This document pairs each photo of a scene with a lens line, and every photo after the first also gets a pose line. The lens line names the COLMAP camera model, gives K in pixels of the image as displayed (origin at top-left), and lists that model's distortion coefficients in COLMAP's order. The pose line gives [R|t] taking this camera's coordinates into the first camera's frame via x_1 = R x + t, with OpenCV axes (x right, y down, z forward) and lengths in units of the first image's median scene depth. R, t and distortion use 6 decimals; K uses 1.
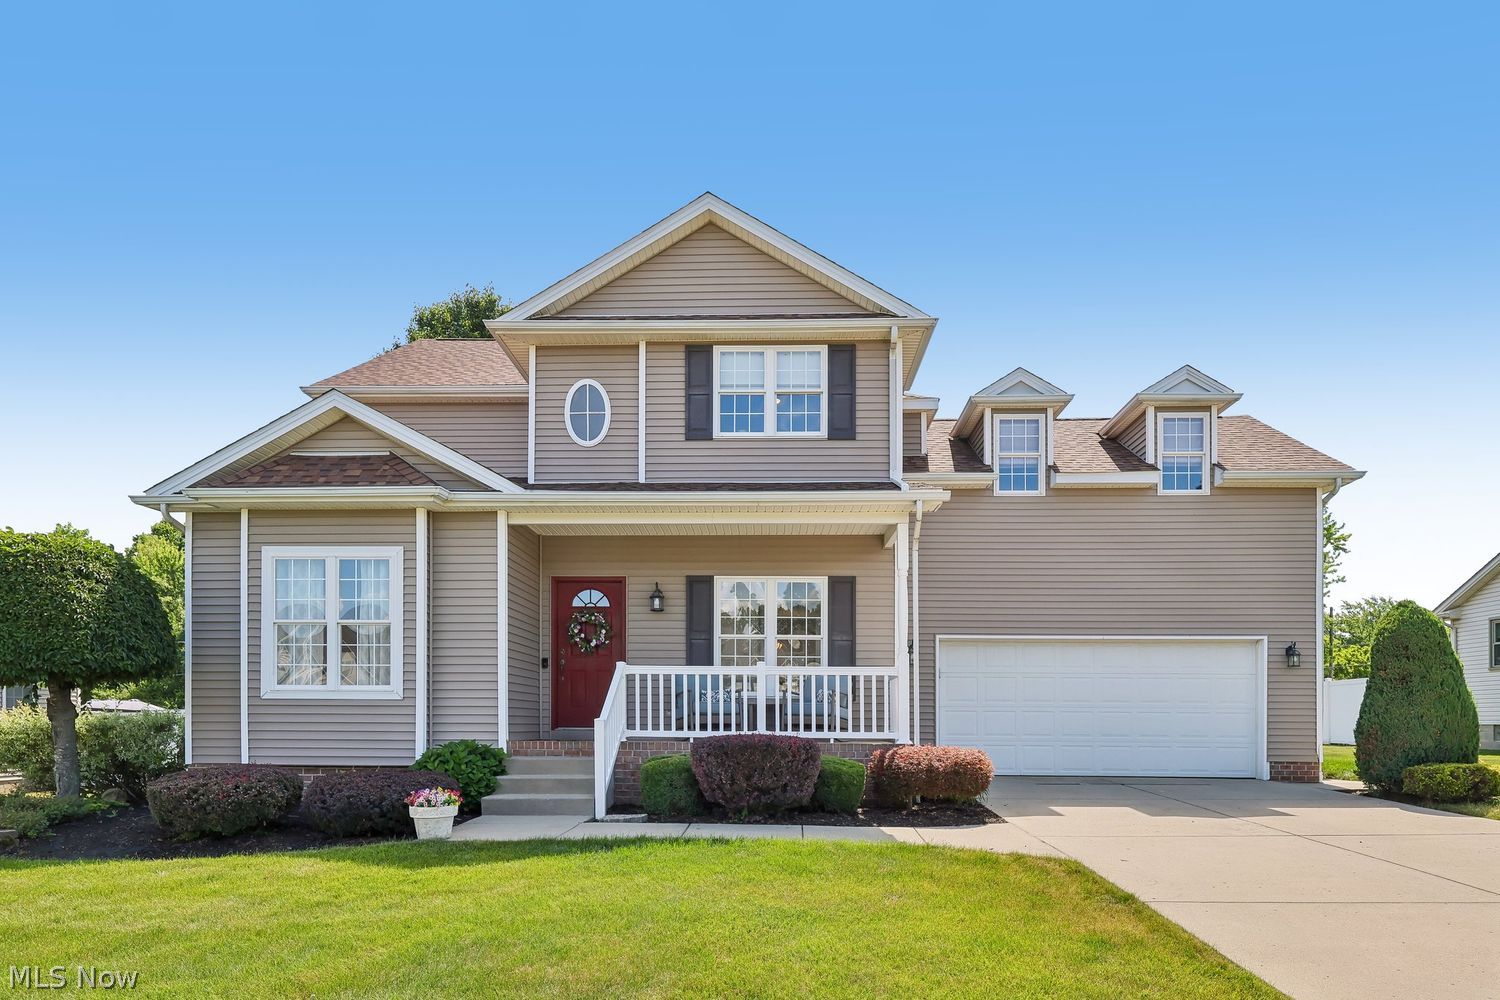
lens RADIAL K [[921.8, 0, 744.0], [0, 921.8, 547.2], [0, 0, 1]] dist [0.001953, 0.000361]
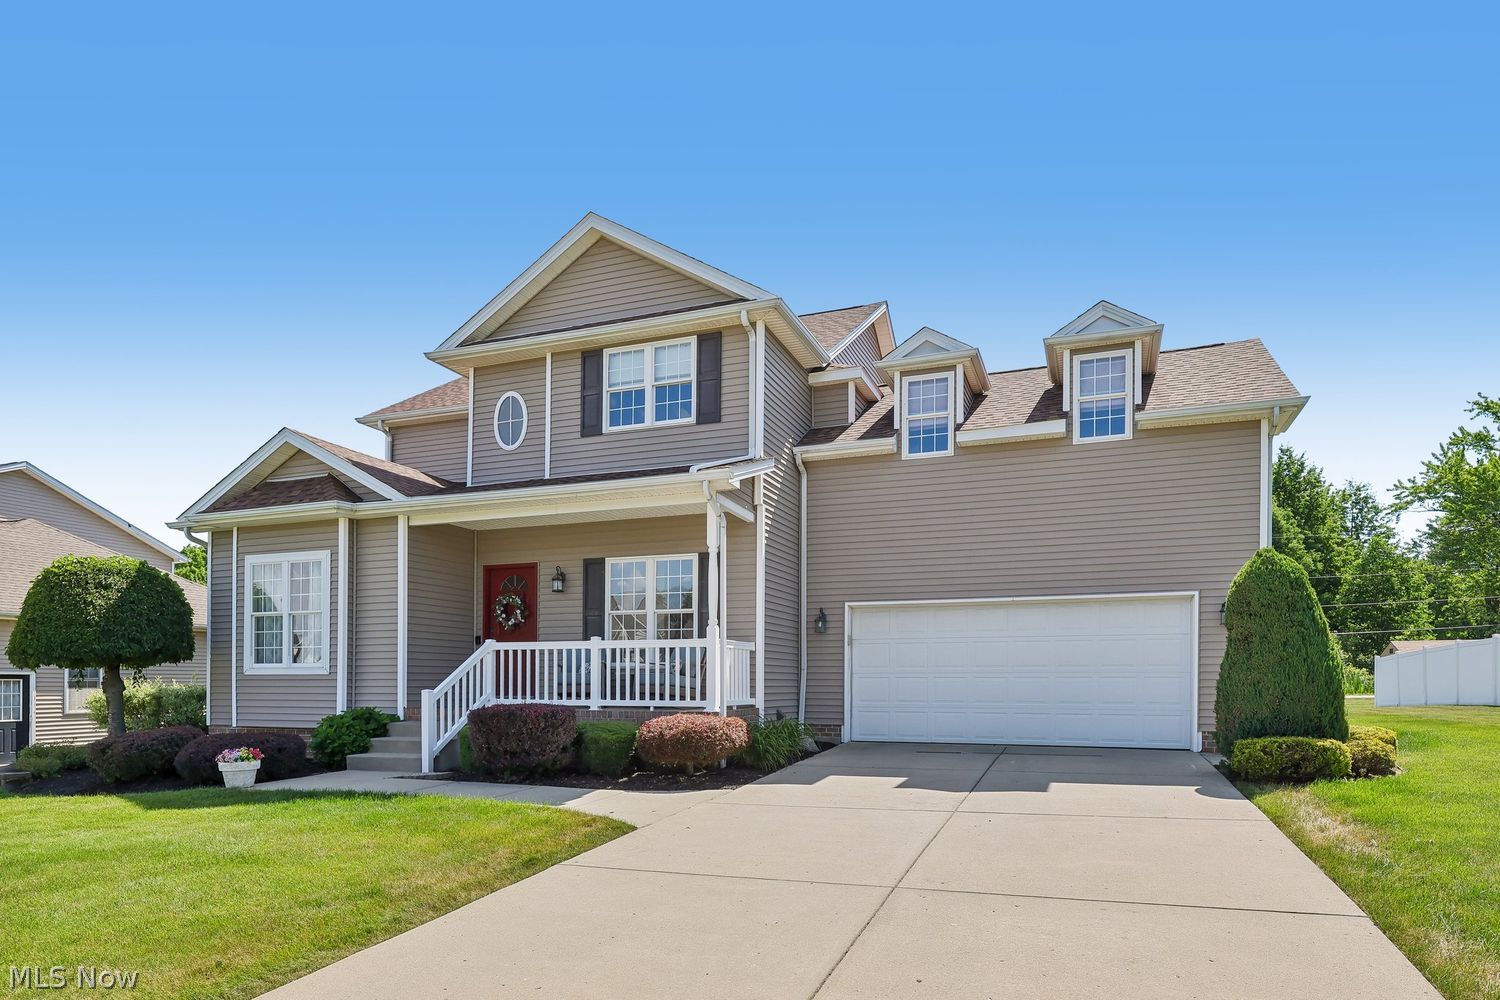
lens RADIAL K [[910.0, 0, 750.0], [0, 910.0, 500.0], [0, 0, 1]] dist [0.001405, 0.000254]
pose [[0.944157, -0.071154, -0.321722, 0.481676], [0.067876, 0.997464, -0.021412, -0.002905], [0.322430, -0.001621, 0.946592, 0.023704]]
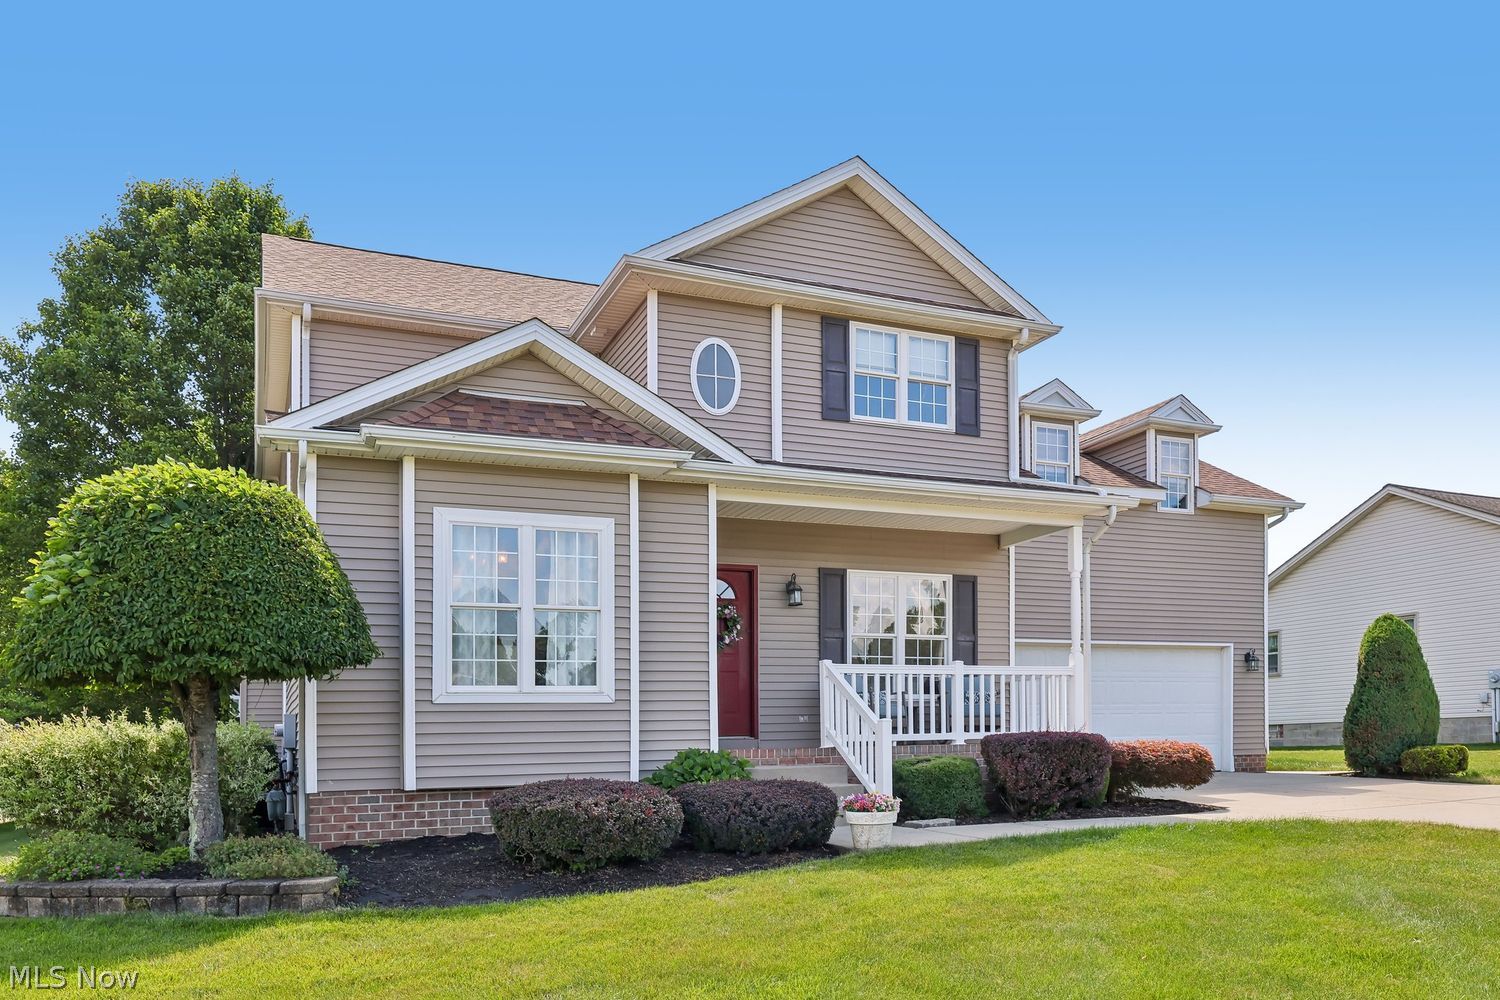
lens RADIAL K [[1081.3, 0, 752.1], [0, 1081.3, 533.4], [0, 0, 1]] dist [-0.007127, -0.002290]
pose [[0.907247, 0.056637, 0.416767, -0.571218], [-0.053185, 0.998386, -0.019900, 0.021805], [-0.417221, -0.004111, 0.908796, 0.055766]]
